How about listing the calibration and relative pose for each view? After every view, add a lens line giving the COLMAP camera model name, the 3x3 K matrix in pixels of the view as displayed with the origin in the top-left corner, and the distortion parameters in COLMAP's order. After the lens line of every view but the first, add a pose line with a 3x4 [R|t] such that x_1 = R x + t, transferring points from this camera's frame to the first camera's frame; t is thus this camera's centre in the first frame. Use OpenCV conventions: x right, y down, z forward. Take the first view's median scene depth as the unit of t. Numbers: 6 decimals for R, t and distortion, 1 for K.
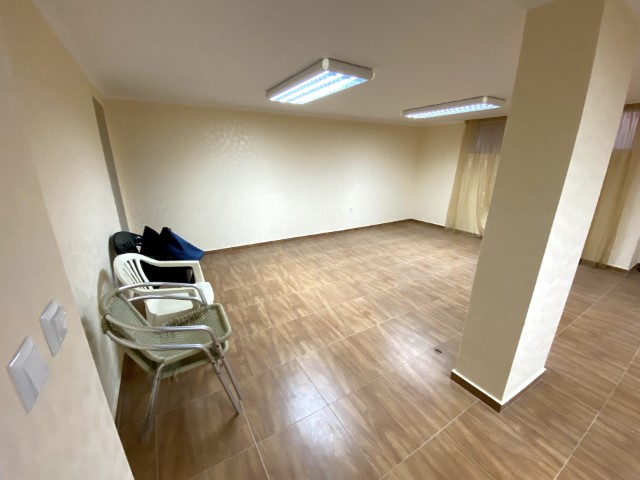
lens RADIAL K [[259.8, 0, 316.1], [0, 259.8, 242.1], [0, 0, 1]] dist [0.020190, -0.022219]
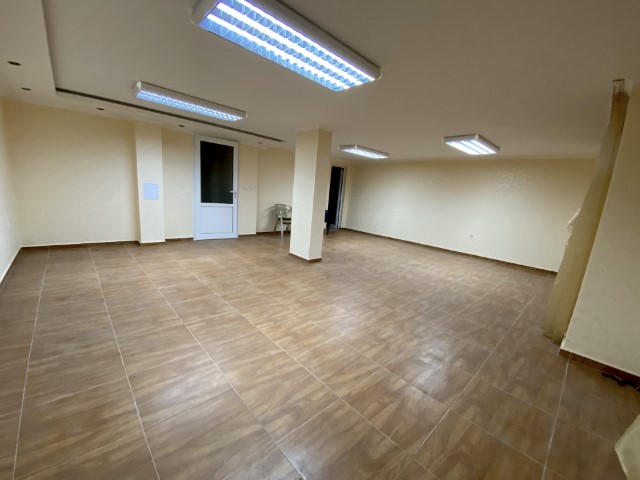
lens RADIAL K [[259.8, 0, 316.1], [0, 259.8, 242.1], [0, 0, 1]] dist [0.020190, -0.022219]
pose [[0.213579, 0.208315, -0.954457, 1.805027], [-0.375504, 0.919451, 0.116648, 0.024139], [0.901876, 0.333489, 0.274599, 0.209118]]
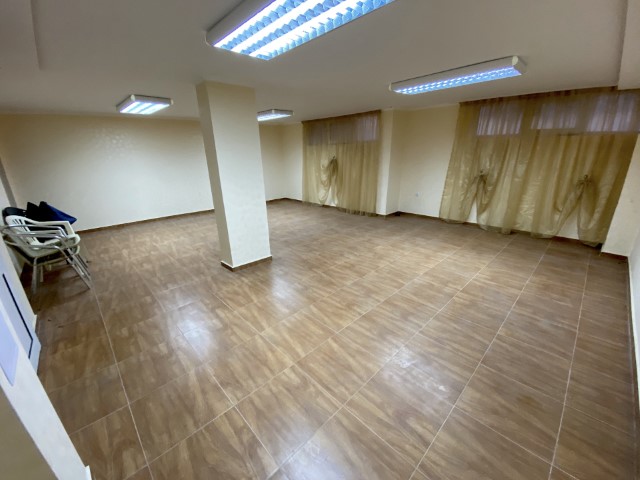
lens RADIAL K [[259.8, 0, 316.1], [0, 259.8, 242.1], [0, 0, 1]] dist [0.020190, -0.022219]
pose [[0.974040, -0.096683, 0.204691, 0.478752], [0.091486, 0.995201, 0.034727, 0.202082], [-0.207067, -0.015099, 0.978210, -0.596590]]
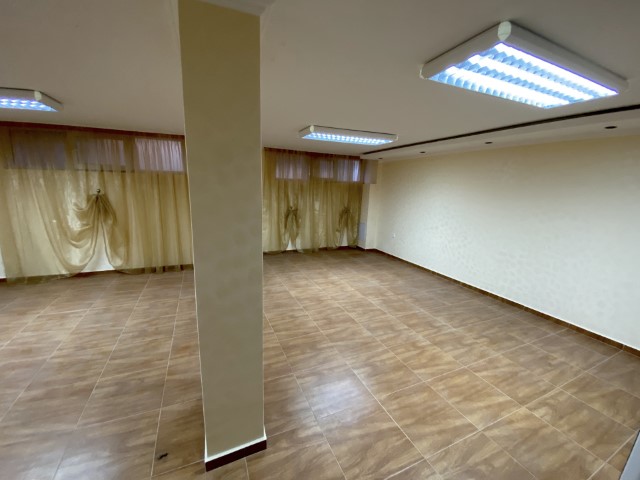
lens RADIAL K [[259.8, 0, 316.1], [0, 259.8, 242.1], [0, 0, 1]] dist [0.020190, -0.022219]
pose [[0.116258, -0.204802, 0.971875, -0.016802], [0.268665, 0.948516, 0.167741, -0.078789], [-0.956192, 0.241608, 0.165296, 0.250189]]
